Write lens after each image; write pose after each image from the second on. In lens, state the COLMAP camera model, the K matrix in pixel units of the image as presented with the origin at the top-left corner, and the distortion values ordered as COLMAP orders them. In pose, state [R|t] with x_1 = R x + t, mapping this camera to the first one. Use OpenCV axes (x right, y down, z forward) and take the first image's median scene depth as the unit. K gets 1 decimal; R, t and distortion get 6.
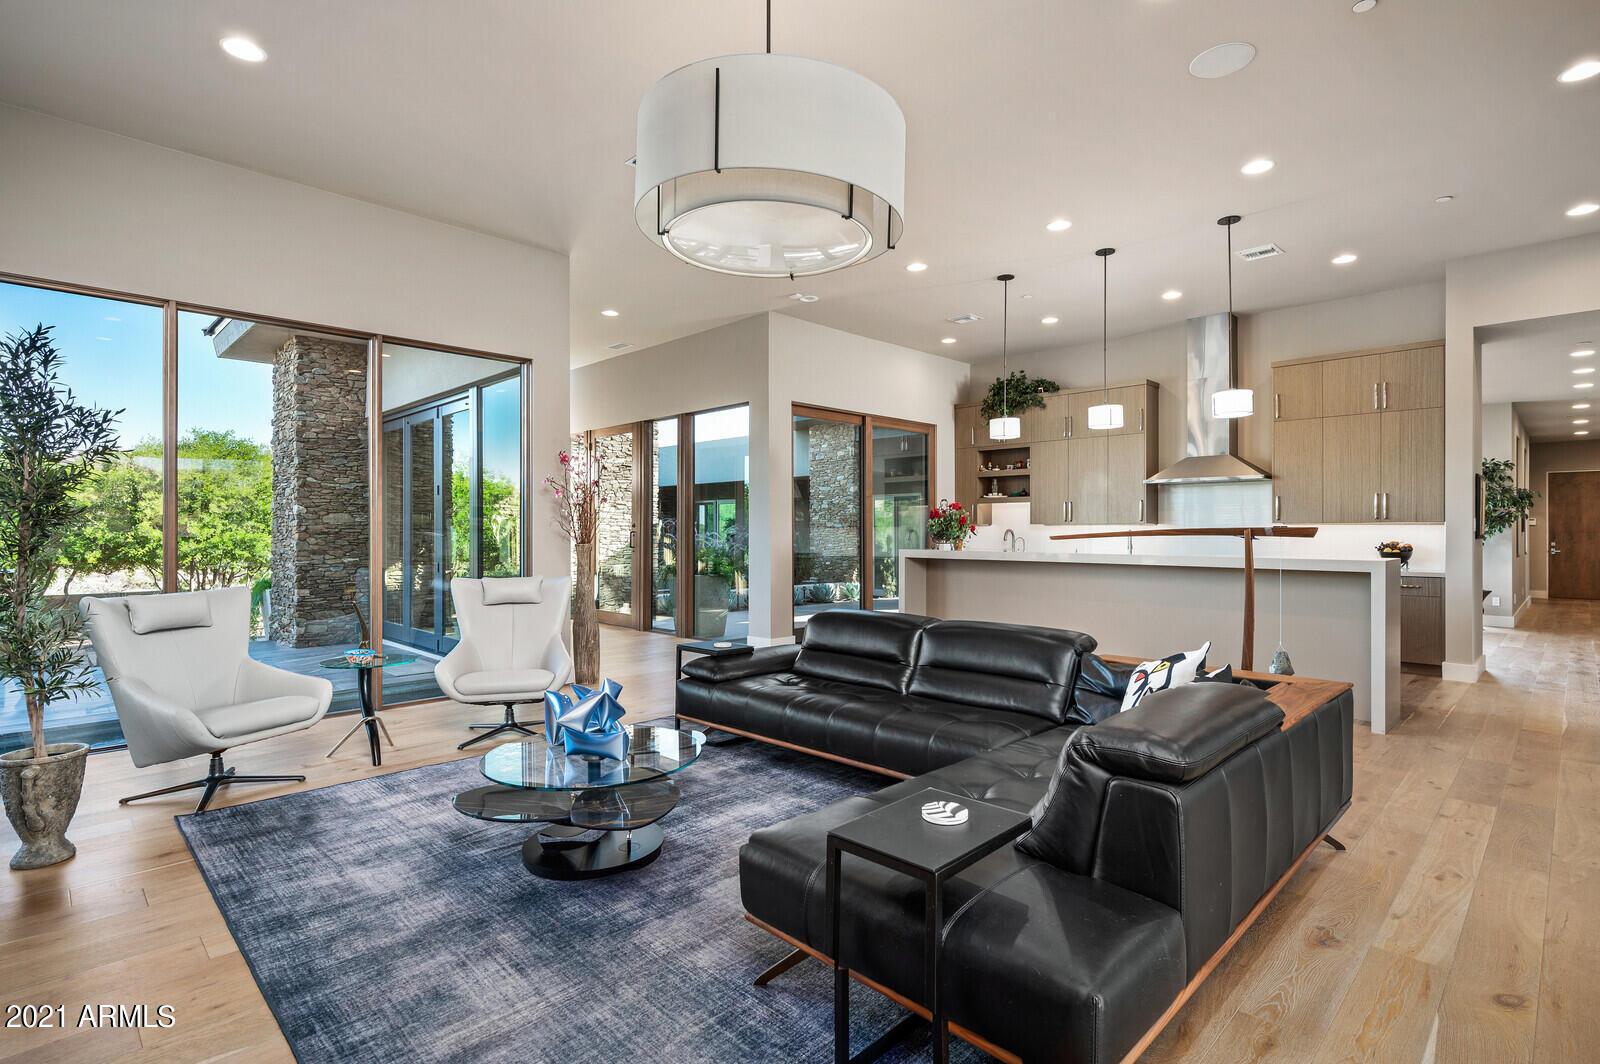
lens RADIAL K [[775.2, 0, 806.6], [0, 775.2, 531.9], [0, 0, 1]] dist [0.004748, 0.000090]
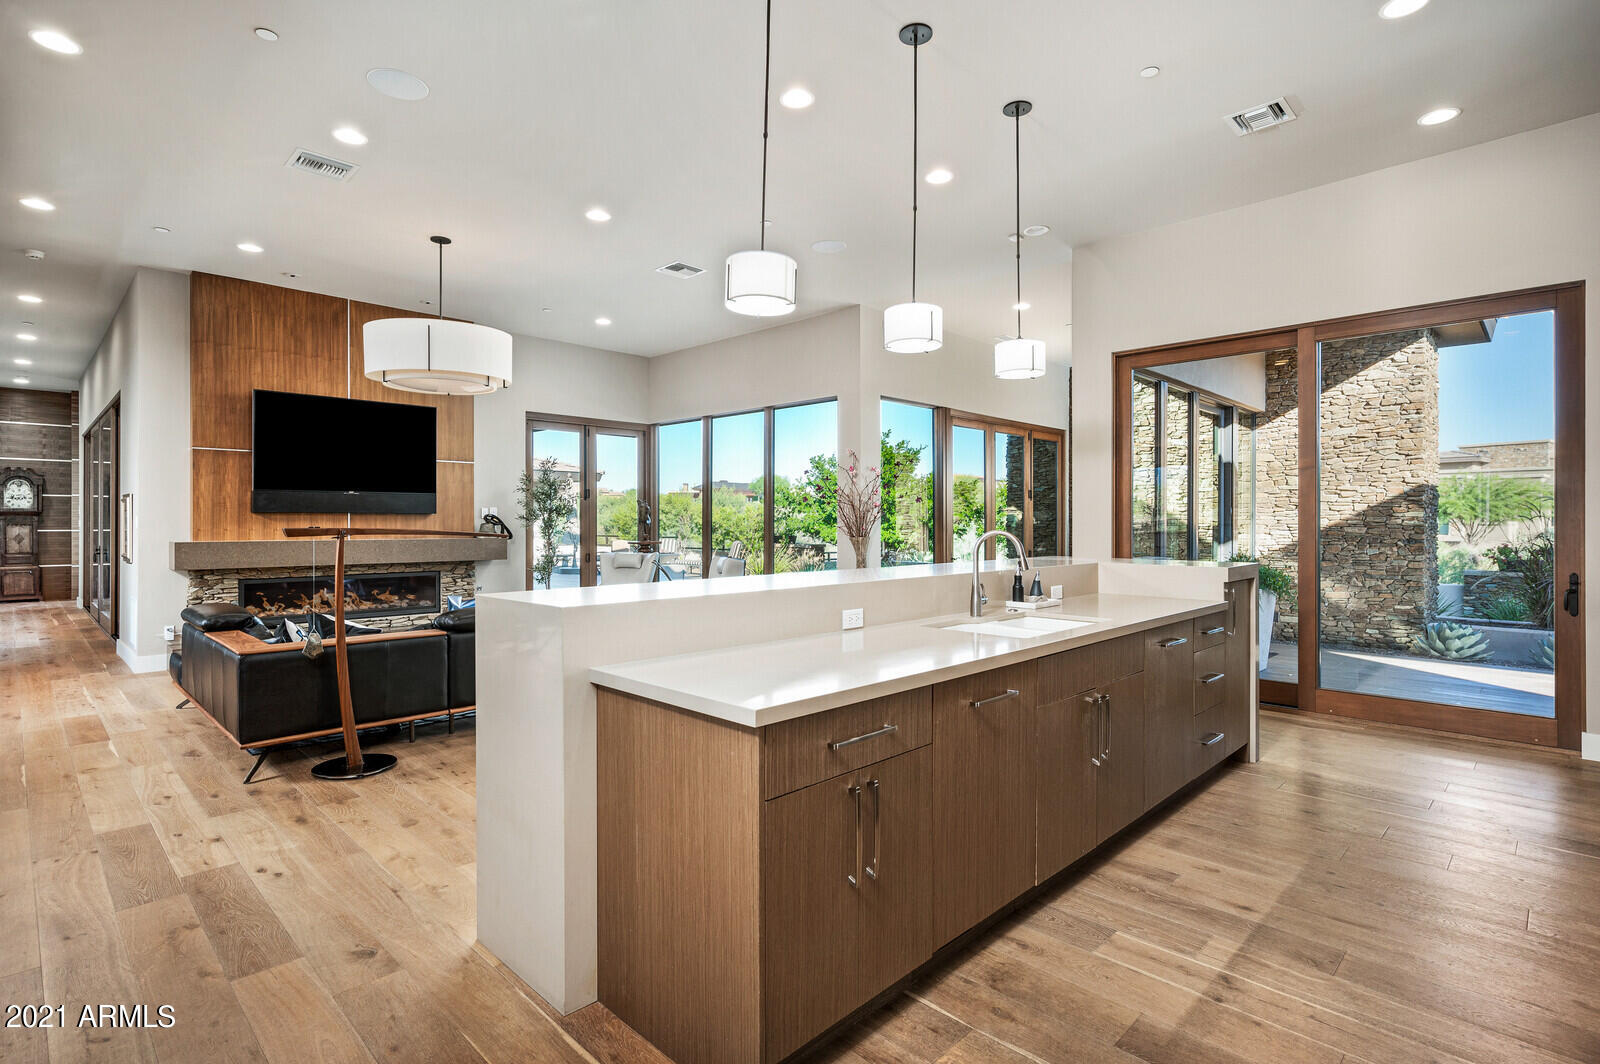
lens RADIAL K [[775.2, 0, 802.5], [0, 775.2, 526.2], [0, 0, 1]] dist [0.004748, 0.000090]
pose [[0.010424, 0.005510, -0.999930, 0.684412], [-0.003179, 0.999980, 0.005477, -0.005436], [0.999941, 0.003121, 0.010441, 0.660148]]
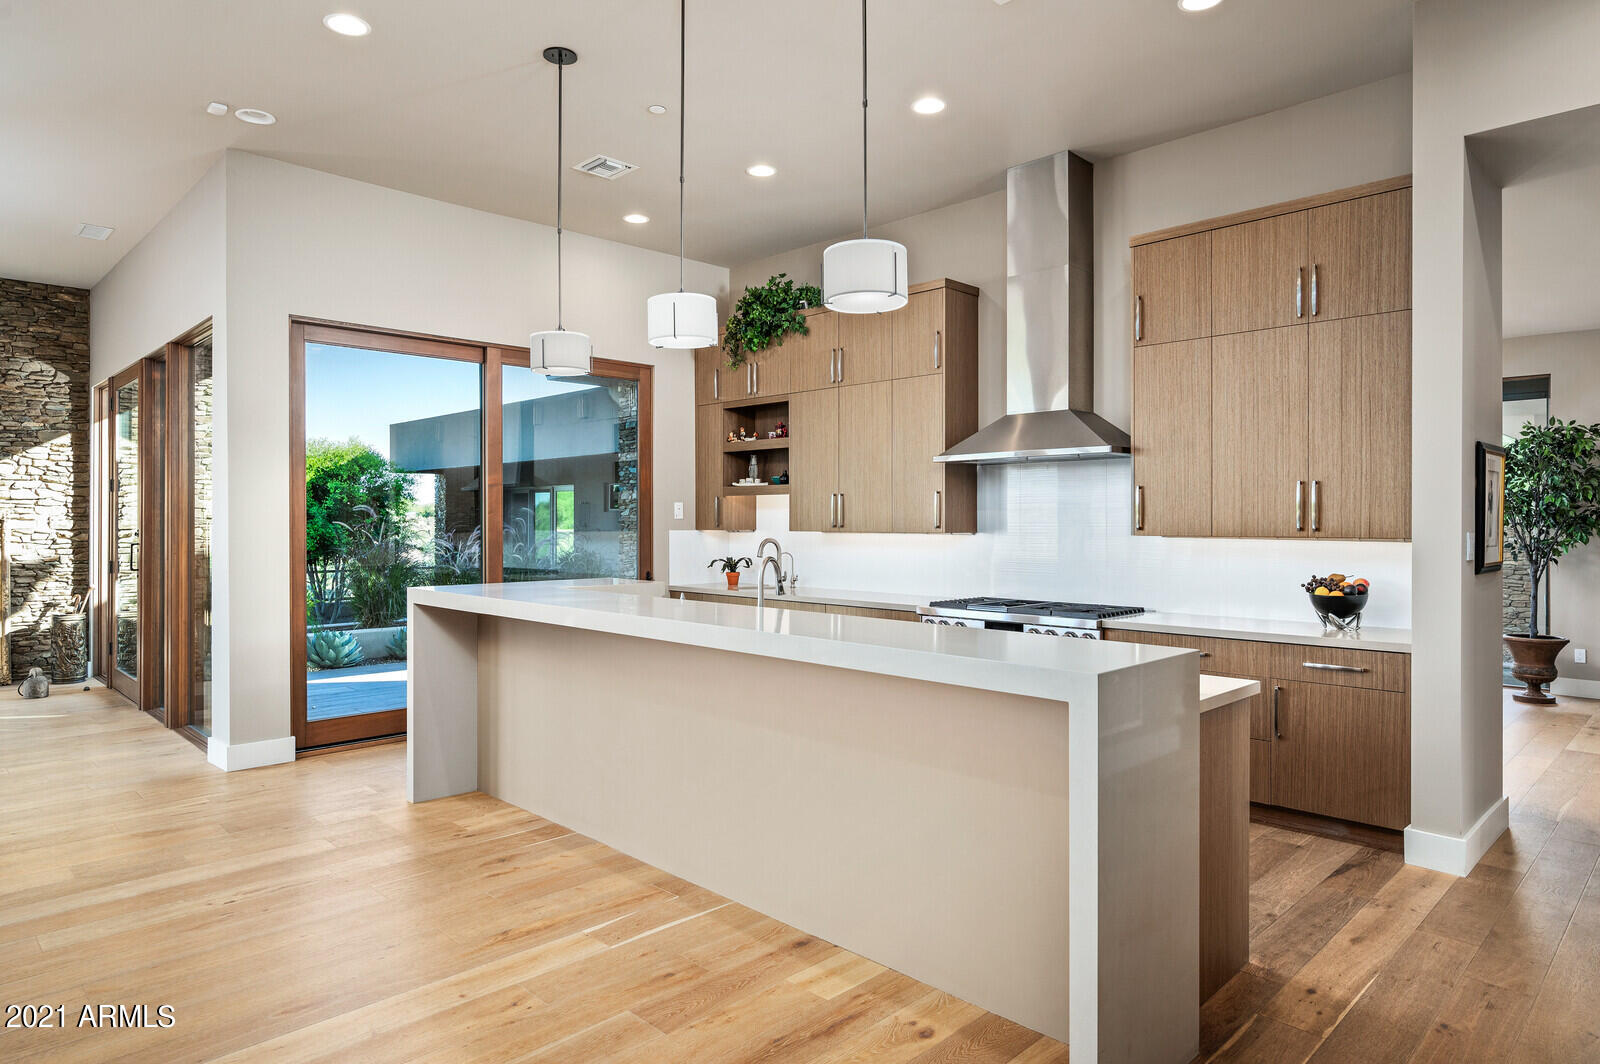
lens RADIAL K [[947.0, 0, 796.9], [0, 947.0, 521.2], [0, 0, 1]] dist [-0.005227, 0.004708]
pose [[0.999980, -0.000273, -0.006247, 0.333155], [0.000263, 0.999999, -0.001509, -0.018099], [0.006248, 0.001507, 0.999979, 0.306850]]
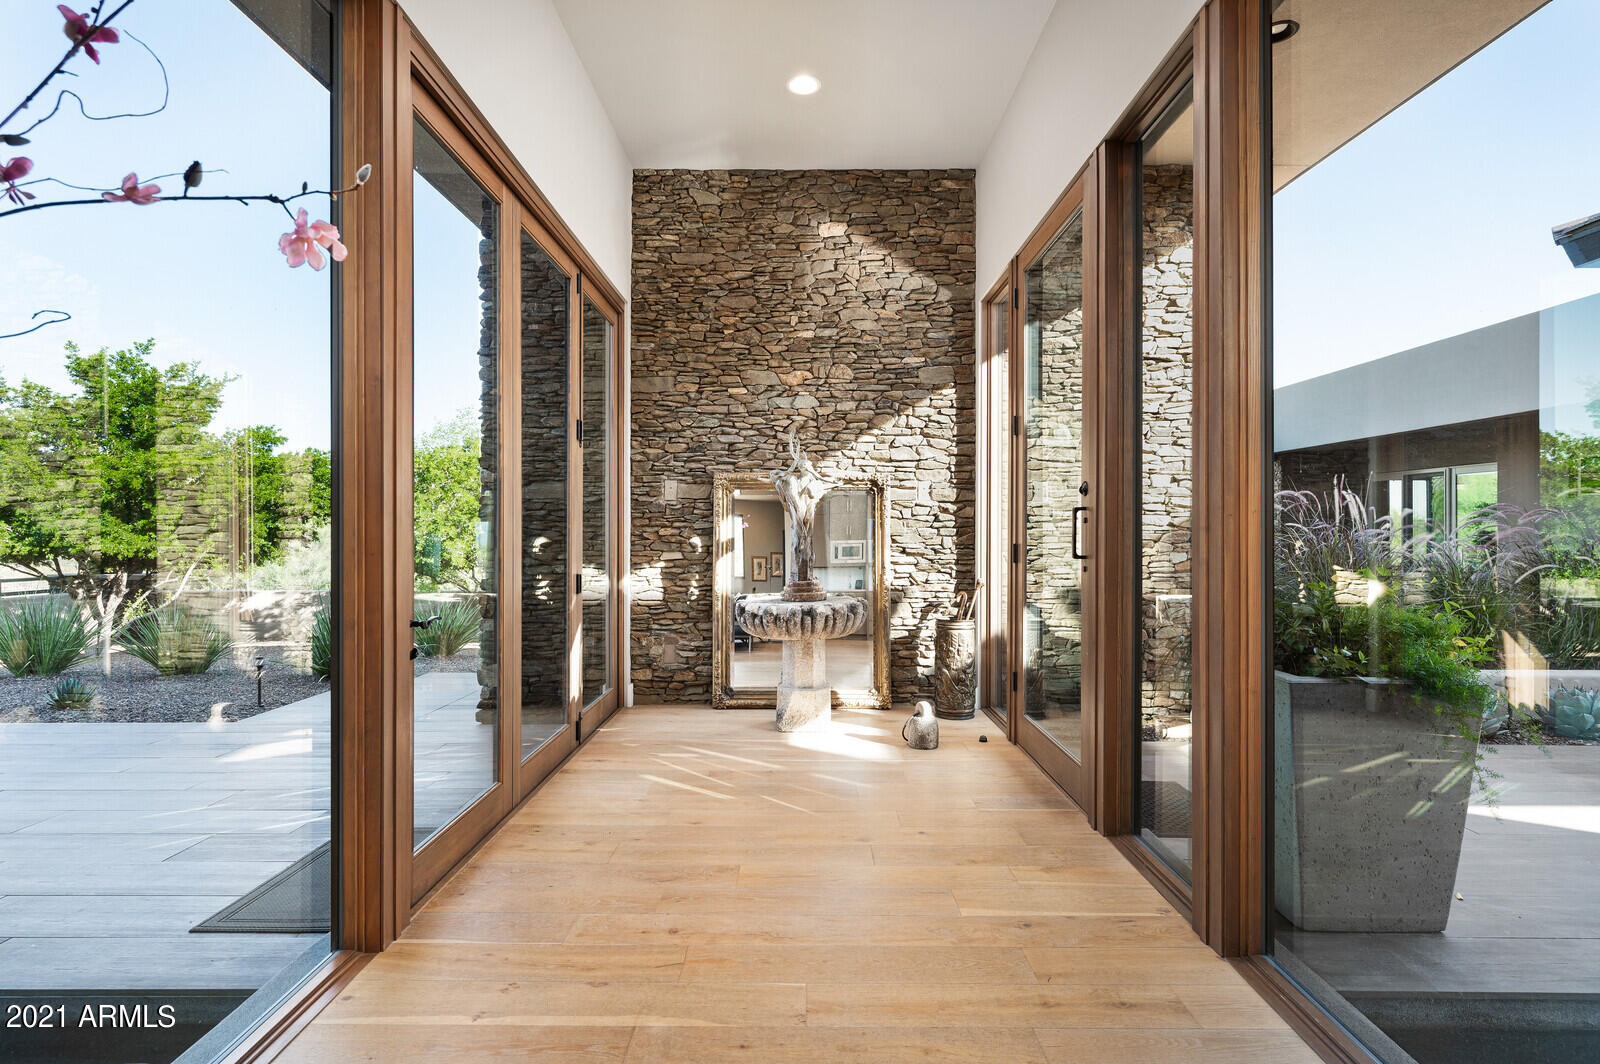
lens RADIAL K [[820.2, 0, 796.2], [0, 820.2, 526.1], [0, 0, 1]] dist [0.007677, 0.000838]
pose [[0.700747, -0.003102, -0.713404, -0.073451], [-0.001699, 0.999980, -0.006017, 0.011372], [0.713408, 0.005429, 0.700728, 0.770649]]
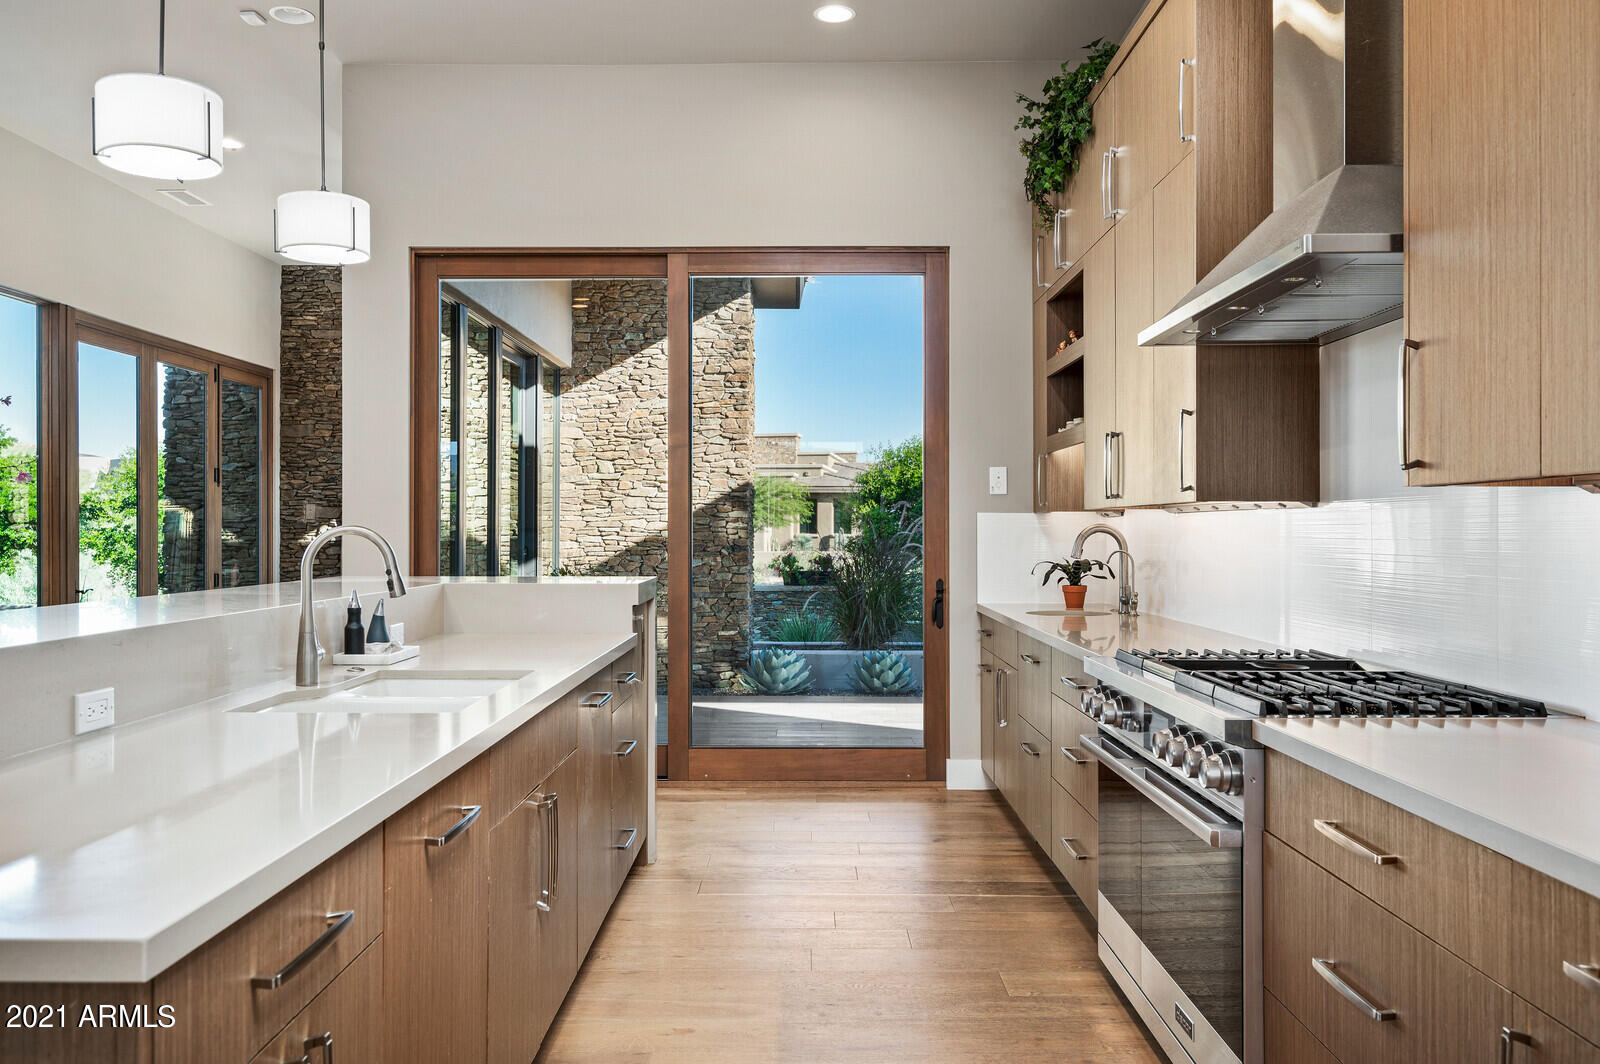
lens RADIAL K [[1243.3, 0, 784.5], [0, 1243.3, 531.7], [0, 0, 1]] dist [0.007395, -0.001095]
pose [[0.698855, 0.001148, -0.715263, 0.631274], [-0.001547, 0.999999, 0.000093, -0.000635], [0.715262, 0.001042, 0.698856, 0.611455]]
